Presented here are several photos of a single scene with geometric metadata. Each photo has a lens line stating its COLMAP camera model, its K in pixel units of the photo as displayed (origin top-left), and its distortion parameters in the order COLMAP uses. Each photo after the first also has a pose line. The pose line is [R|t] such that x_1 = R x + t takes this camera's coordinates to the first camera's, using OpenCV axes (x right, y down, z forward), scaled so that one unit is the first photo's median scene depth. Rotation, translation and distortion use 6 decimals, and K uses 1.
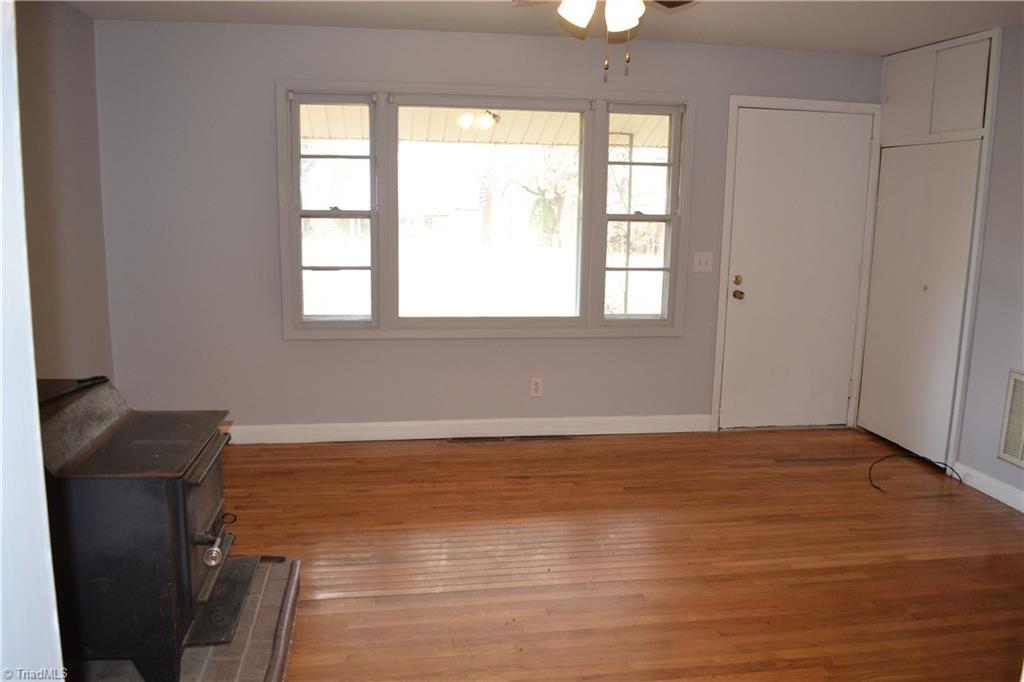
lens RADIAL K [[818.7, 0, 515.6], [0, 818.7, 355.0], [0, 0, 1]] dist [-0.083812, 0.012809]
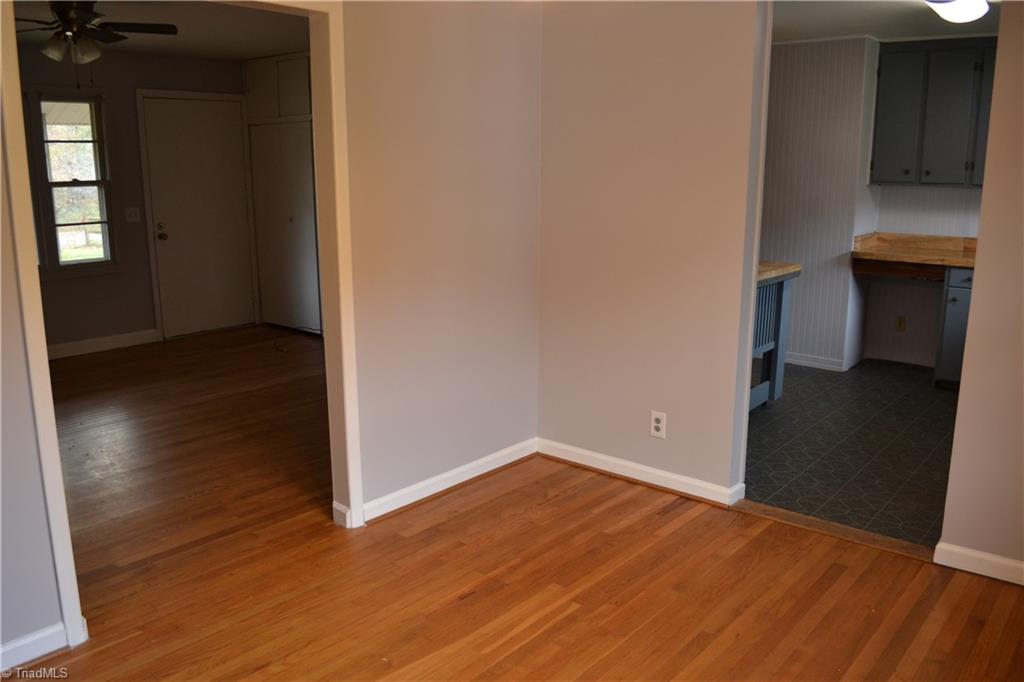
lens RADIAL K [[818.7, 0, 515.6], [0, 818.7, 355.0], [0, 0, 1]] dist [-0.083812, 0.012809]
pose [[0.746163, -0.168918, 0.643978, -0.184250], [0.137262, 0.985528, 0.099466, 0.067688], [-0.651460, 0.014176, 0.758550, -0.395997]]
